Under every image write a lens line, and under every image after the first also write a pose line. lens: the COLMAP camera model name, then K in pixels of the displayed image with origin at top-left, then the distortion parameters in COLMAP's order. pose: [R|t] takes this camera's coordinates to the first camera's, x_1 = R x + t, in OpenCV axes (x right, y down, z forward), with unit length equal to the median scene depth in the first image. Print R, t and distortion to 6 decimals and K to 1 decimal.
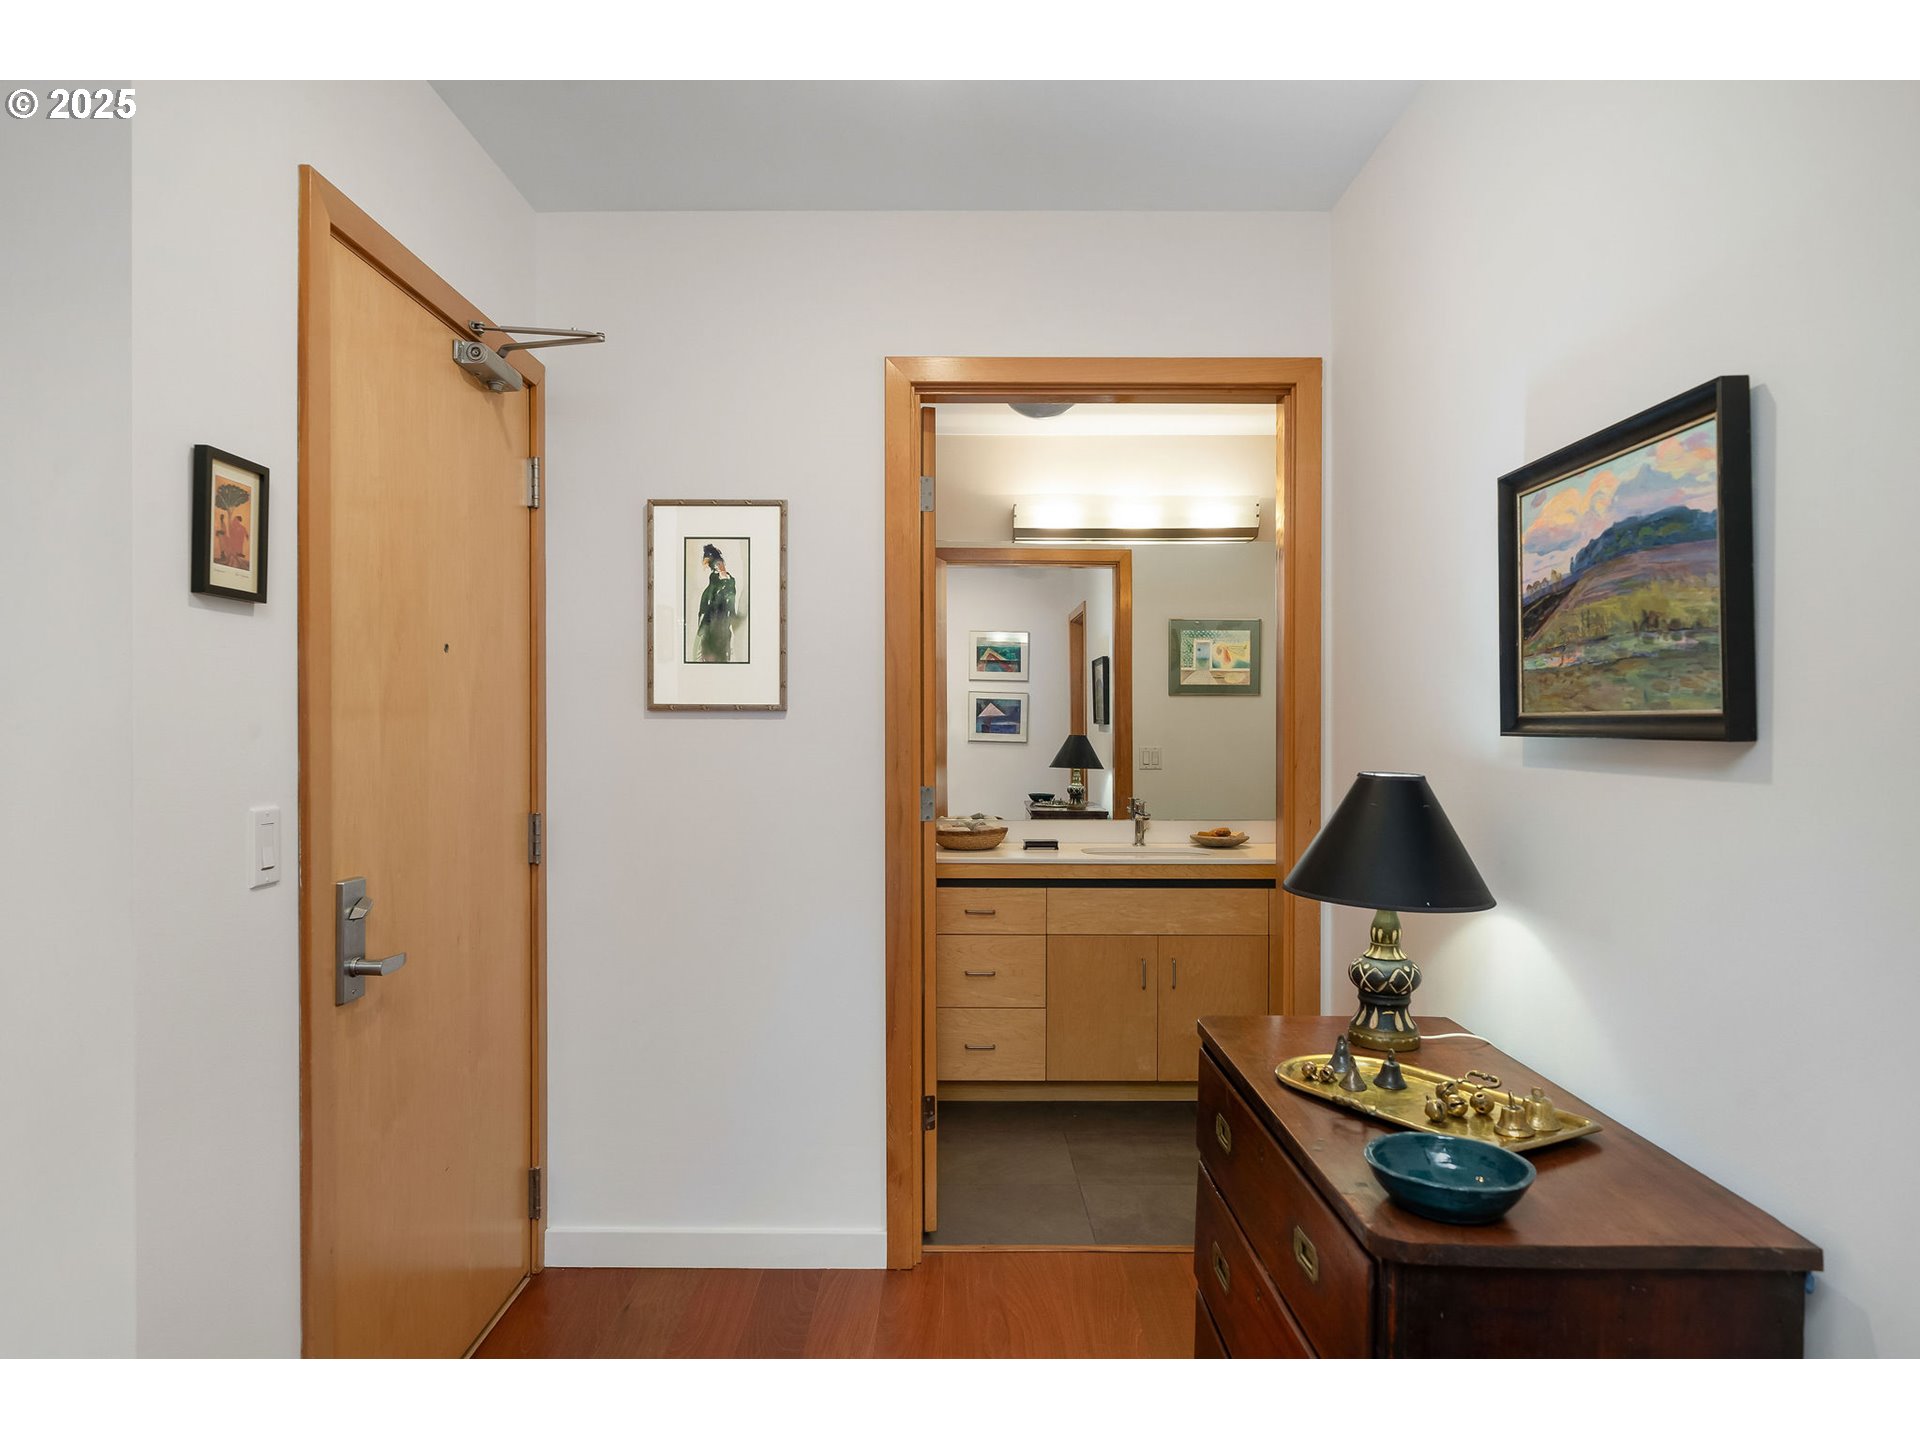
lens RADIAL K [[989.9, 0, 965.6], [0, 989.9, 699.7], [0, 0, 1]] dist [-0.001939, -0.000525]
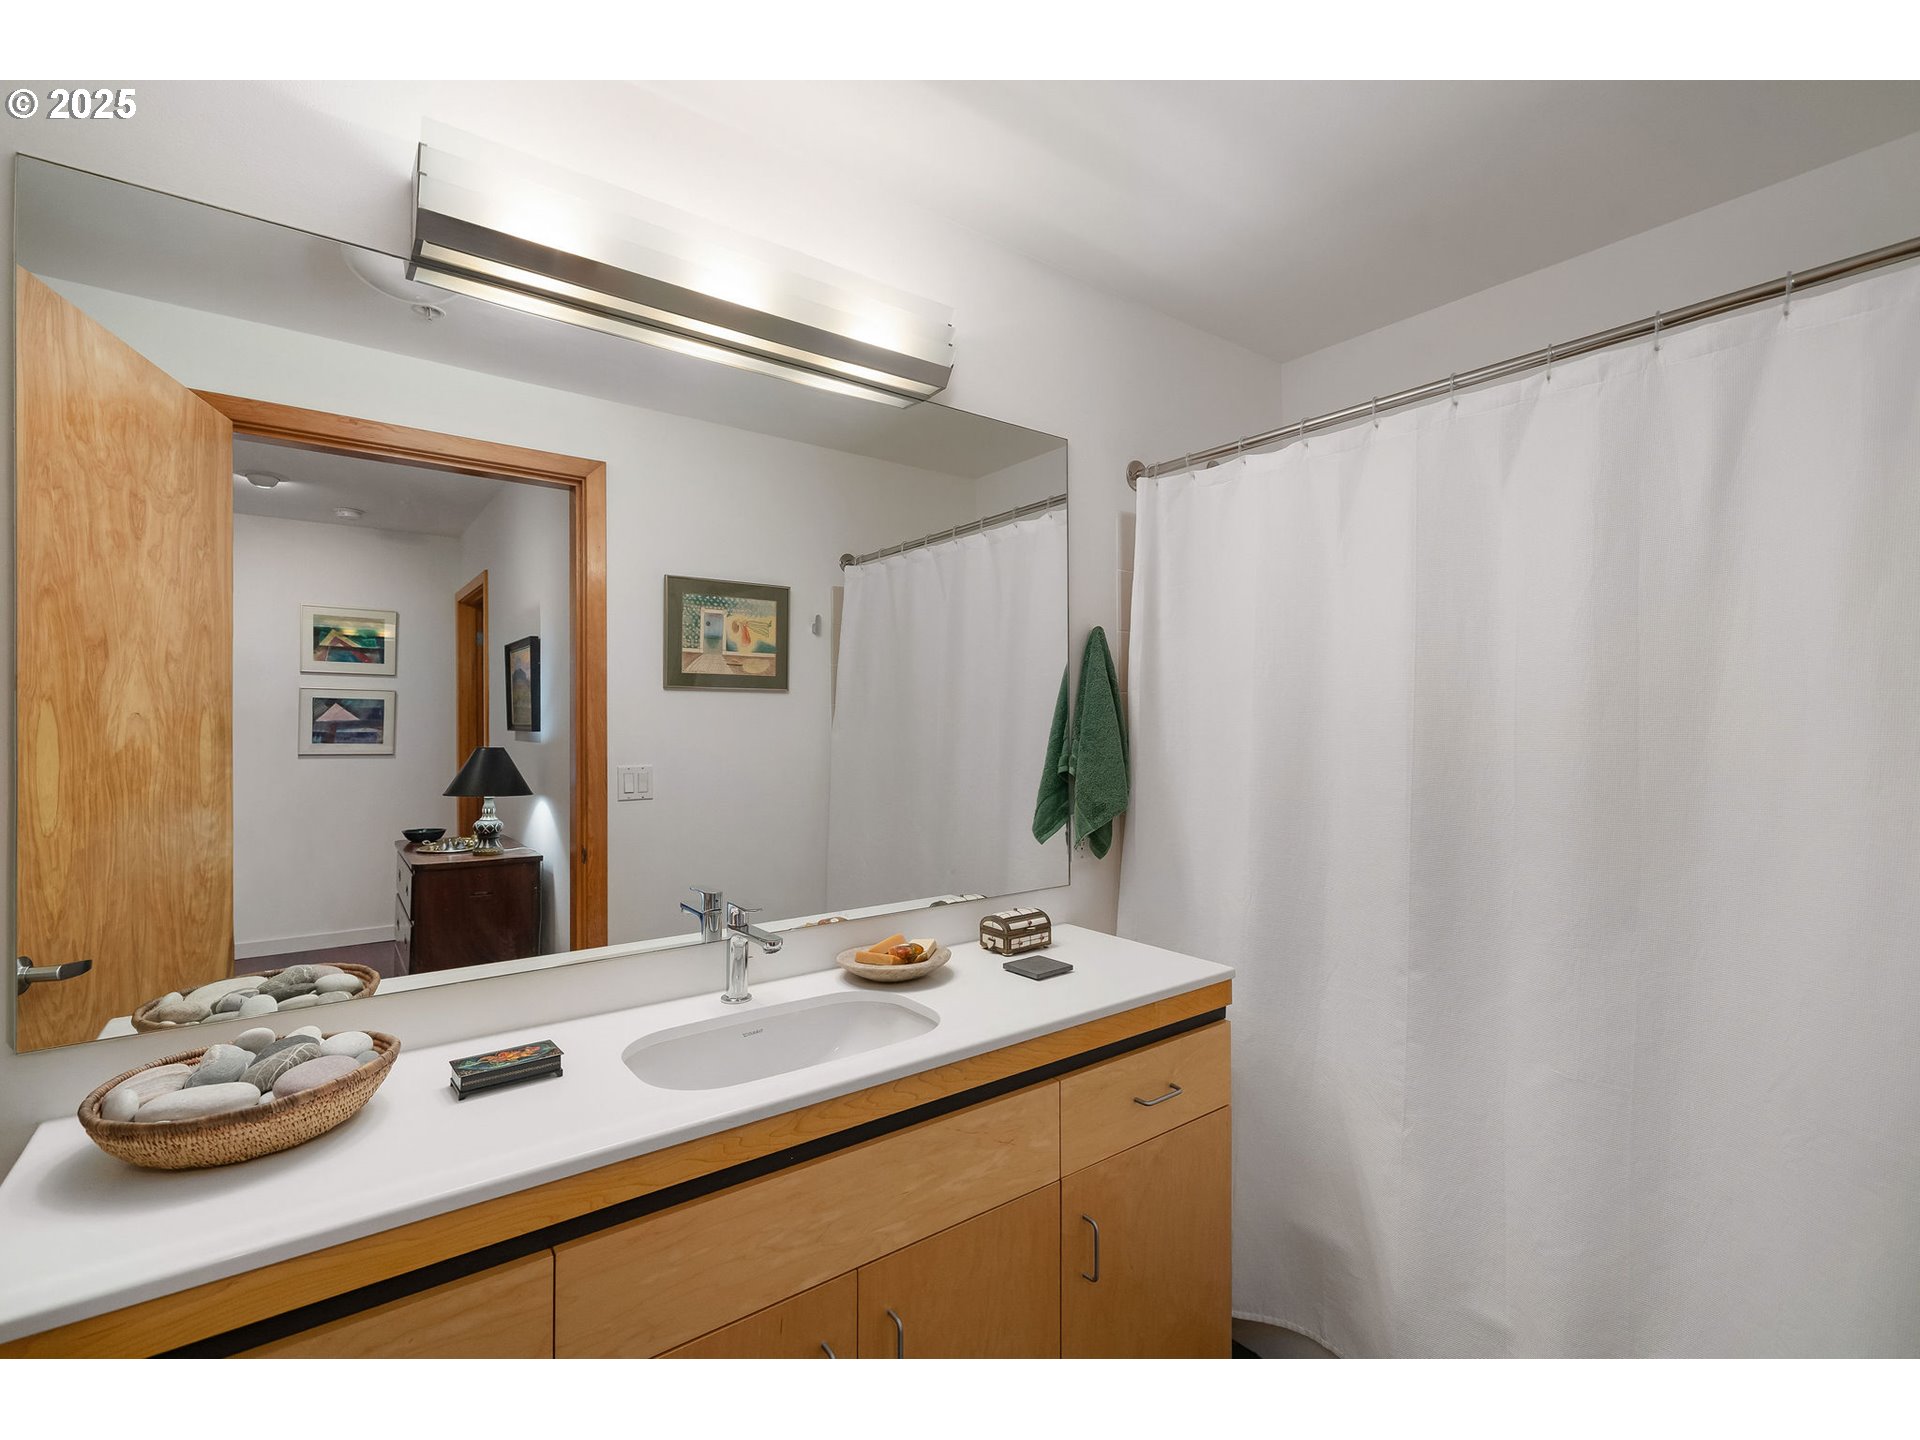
lens RADIAL K [[863.4, 0, 961.4], [0, 863.4, 703.9], [0, 0, 1]] dist [-0.000754, -0.000090]
pose [[0.794458, 0.005989, 0.607289, 0.009625], [-0.005581, 0.999981, -0.002560, 0.006231], [-0.607293, -0.001355, 0.794477, 0.408297]]
